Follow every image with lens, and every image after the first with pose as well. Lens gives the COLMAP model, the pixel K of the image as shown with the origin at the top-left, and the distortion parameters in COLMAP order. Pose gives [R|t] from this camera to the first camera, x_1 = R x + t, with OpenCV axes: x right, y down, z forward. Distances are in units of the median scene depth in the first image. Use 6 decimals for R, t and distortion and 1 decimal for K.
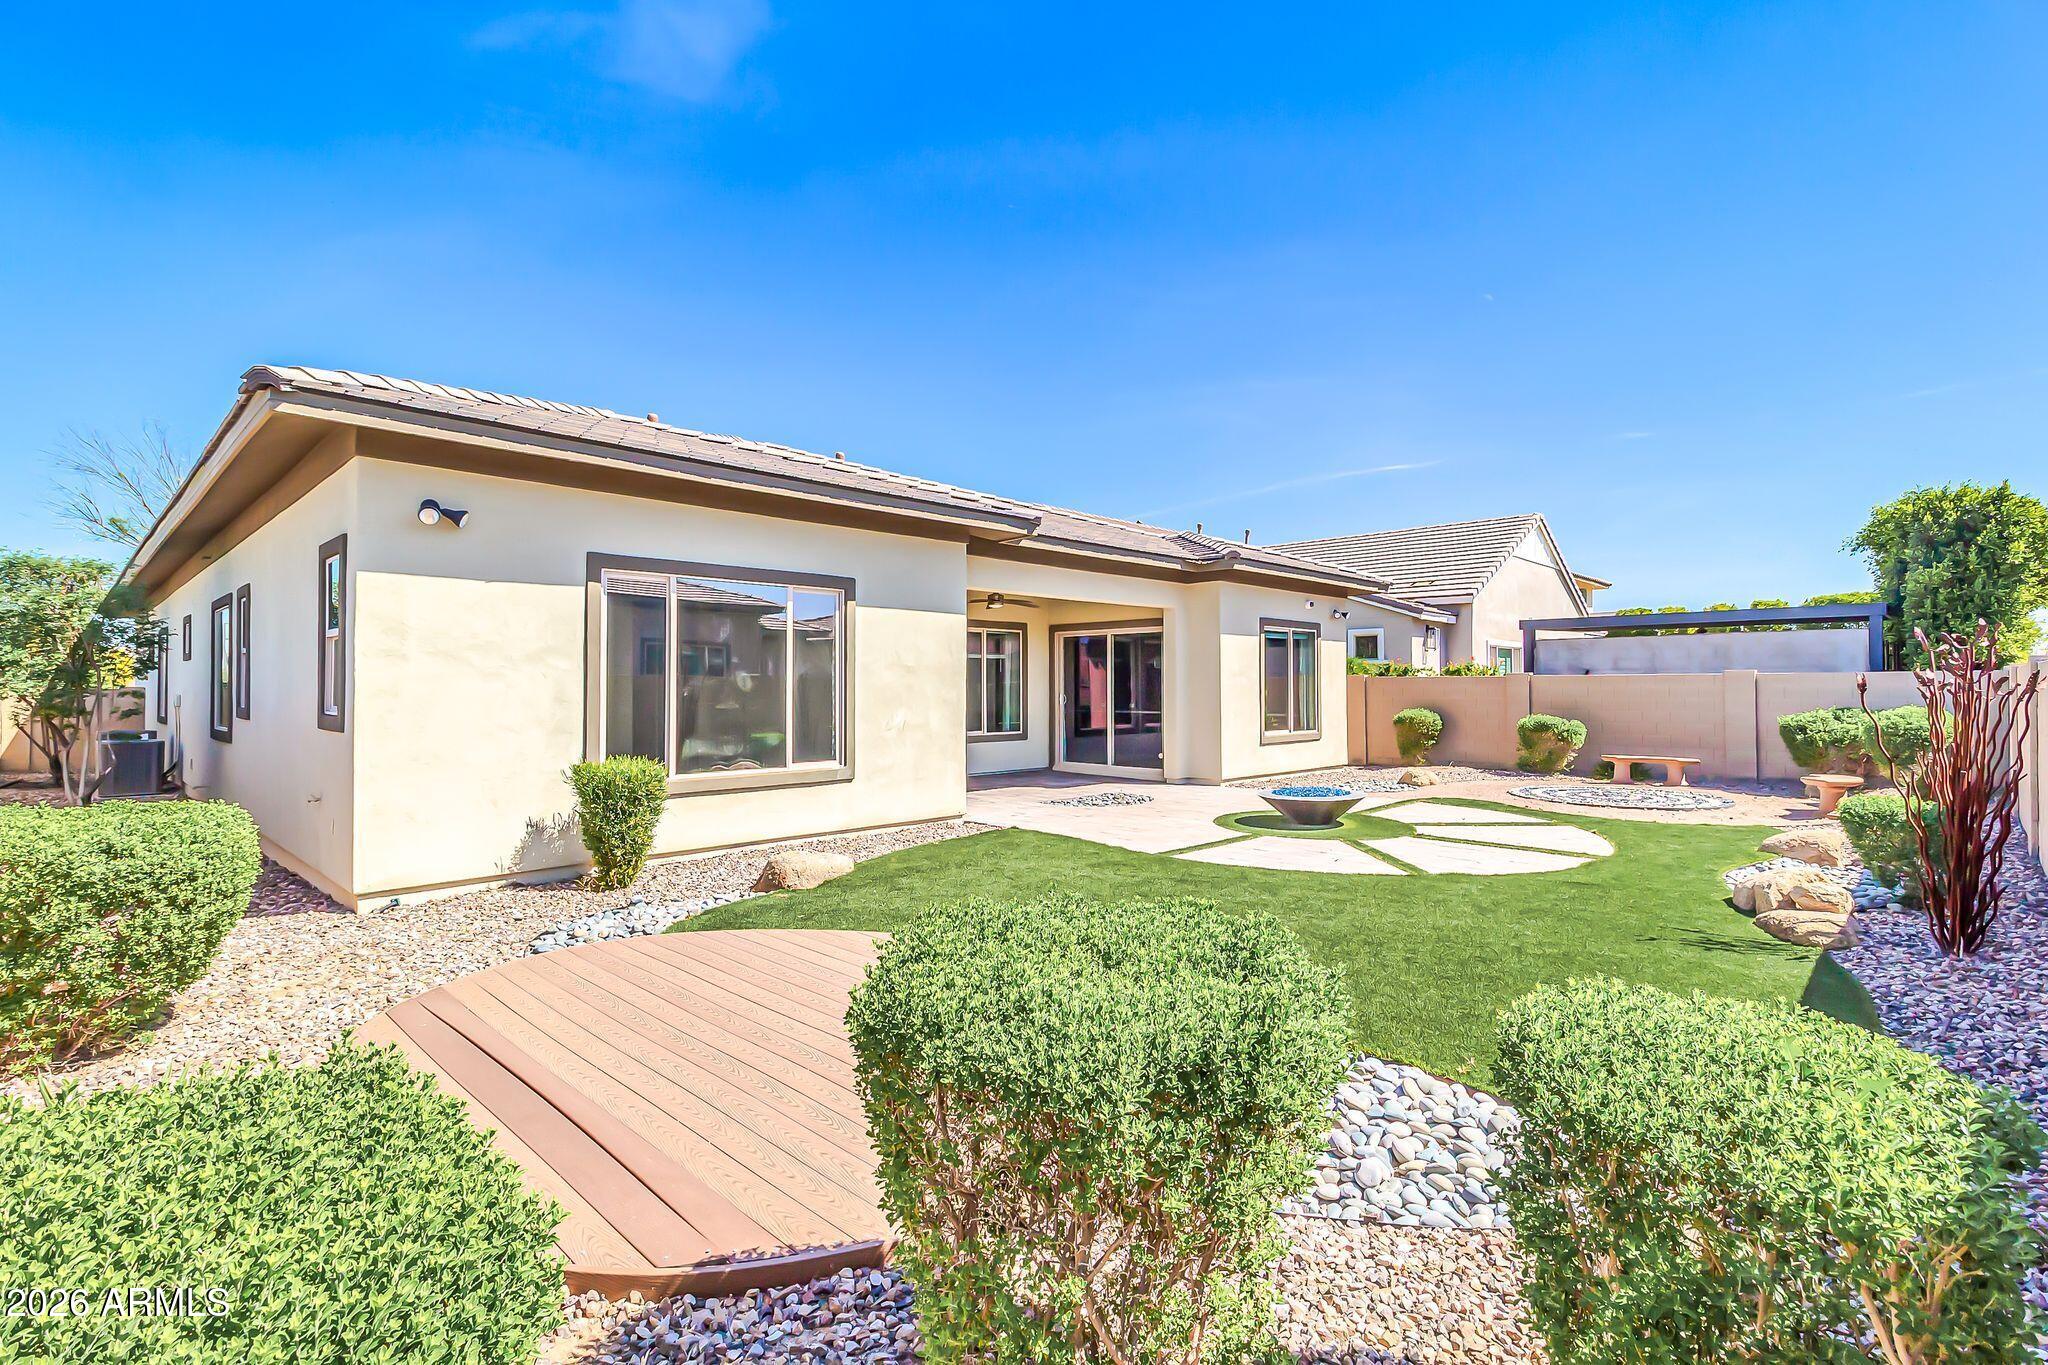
lens RADIAL K [[946.5, 0, 1017.5], [0, 946.5, 677.0], [0, 0, 1]] dist [0.004462, 0.000674]
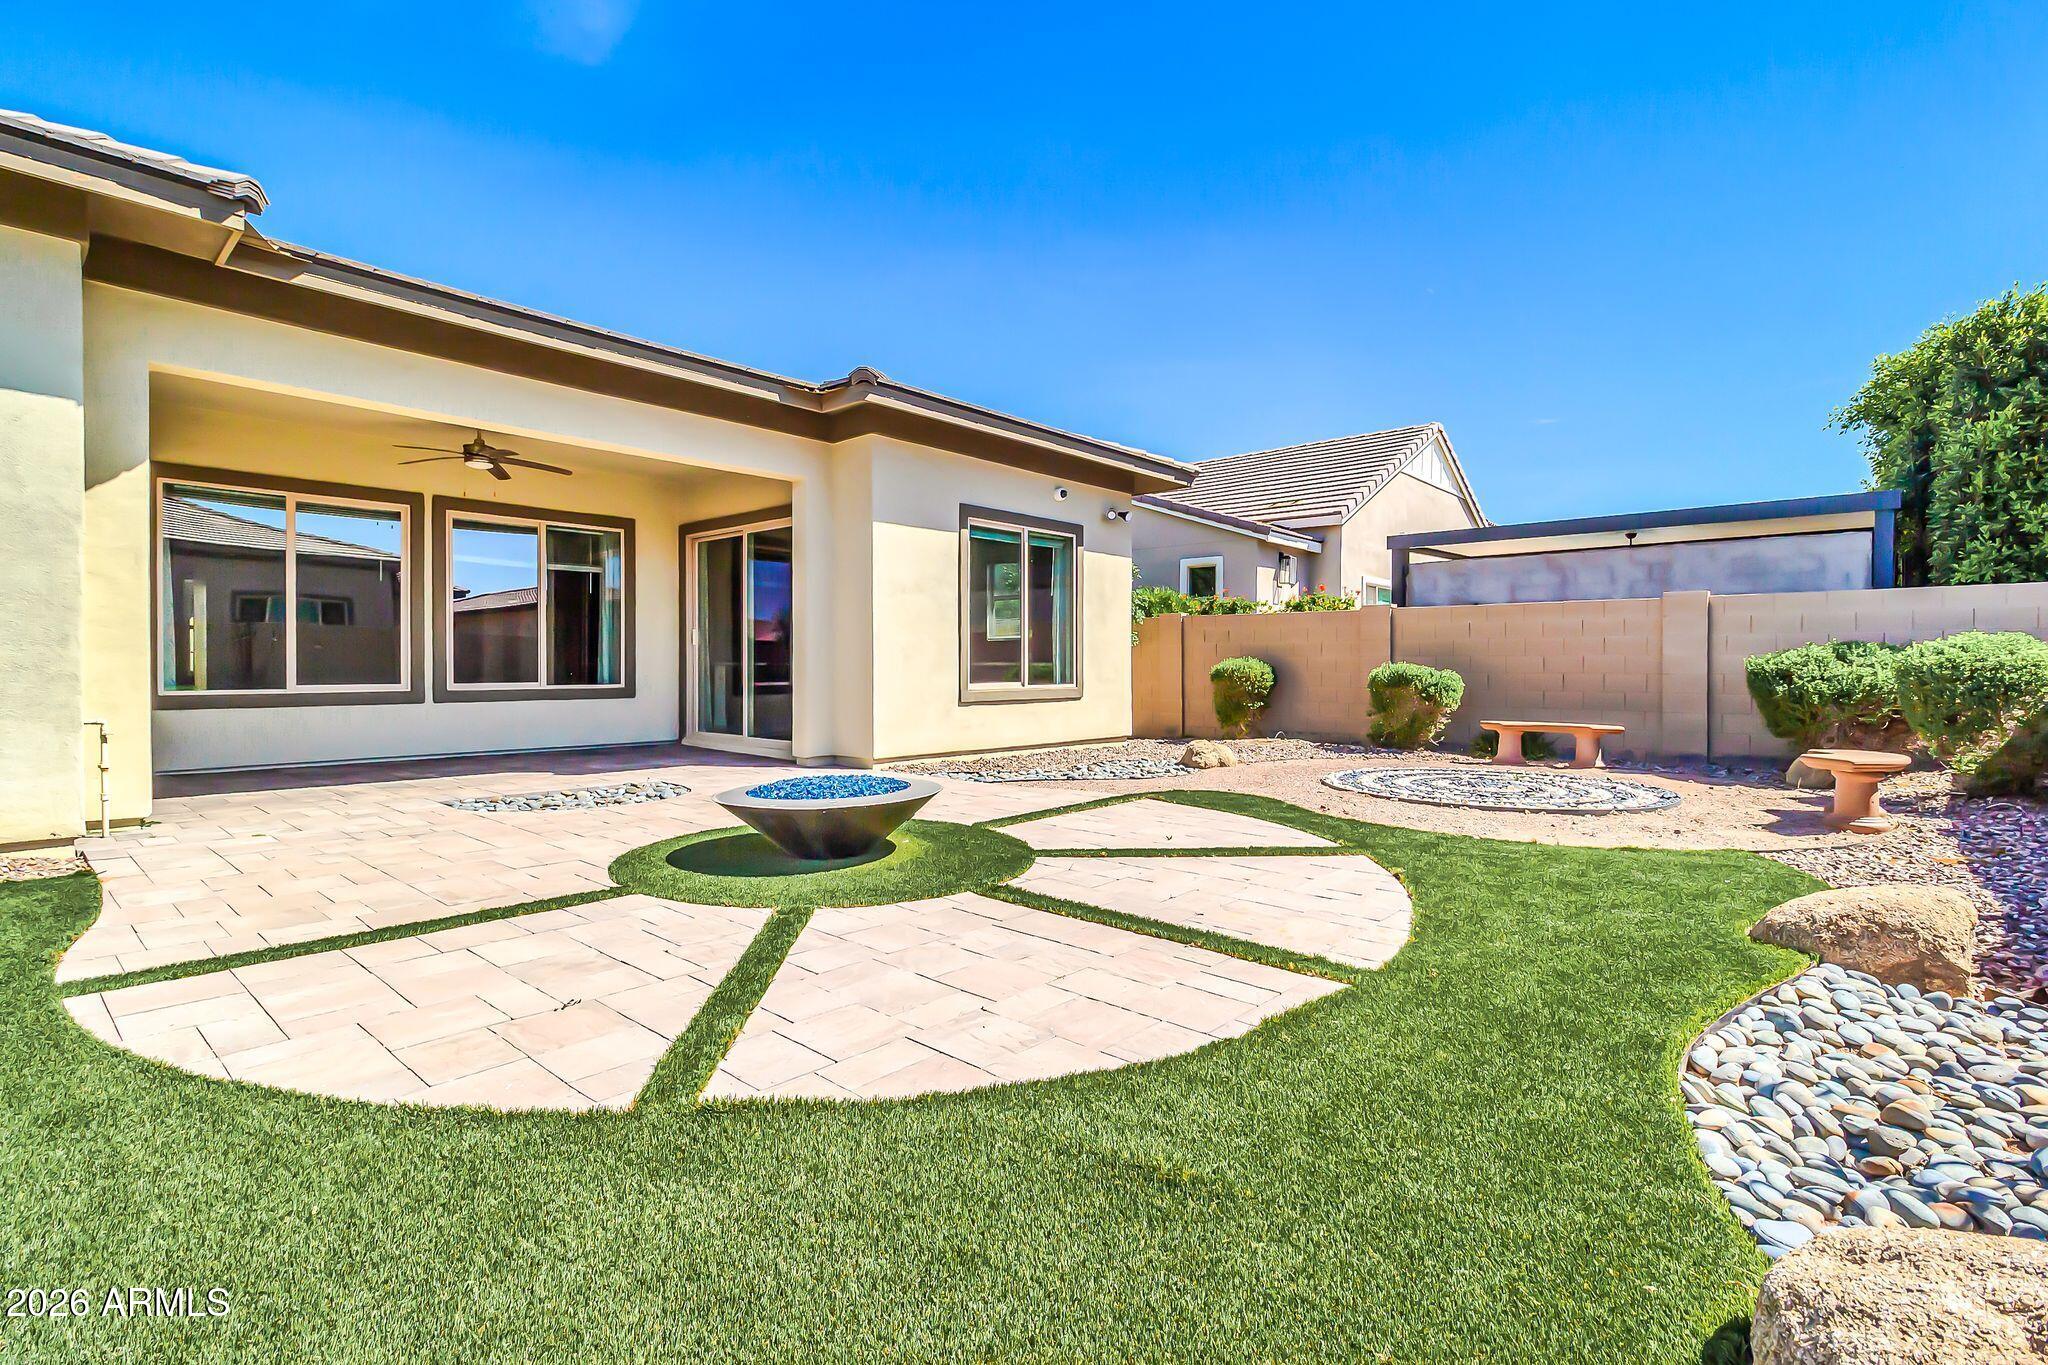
lens RADIAL K [[946.5, 0, 1019.6], [0, 946.5, 674.8], [0, 0, 1]] dist [0.004462, 0.000674]
pose [[0.998582, 0.003565, 0.053121, 0.260341], [-0.004791, 0.999725, 0.022968, 0.036870], [-0.053025, -0.023190, 0.998324, 0.359563]]
